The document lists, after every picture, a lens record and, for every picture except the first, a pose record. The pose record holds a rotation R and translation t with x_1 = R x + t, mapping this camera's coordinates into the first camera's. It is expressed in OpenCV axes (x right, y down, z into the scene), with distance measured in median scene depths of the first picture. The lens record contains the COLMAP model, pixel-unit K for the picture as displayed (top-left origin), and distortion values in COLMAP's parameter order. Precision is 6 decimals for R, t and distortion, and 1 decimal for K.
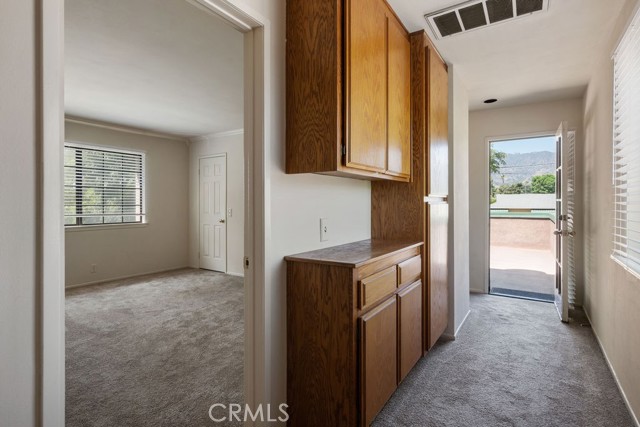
lens RADIAL K [[319.5, 0, 319.4], [0, 319.5, 207.7], [0, 0, 1]] dist [0.006415, 0.001117]
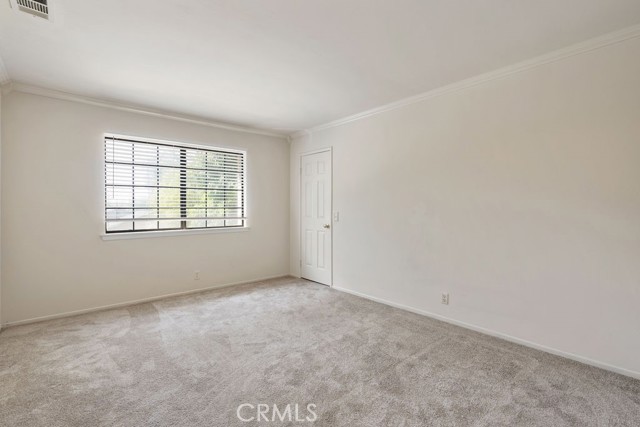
lens RADIAL K [[295.7, 0, 319.7], [0, 295.7, 210.3], [0, 0, 1]] dist [-0.004800, 0.002950]
pose [[0.964695, 0.001082, -0.263368, -0.135578], [-0.001154, 0.999999, -0.000116, -0.000918], [0.263368, 0.000416, 0.964695, 0.270246]]
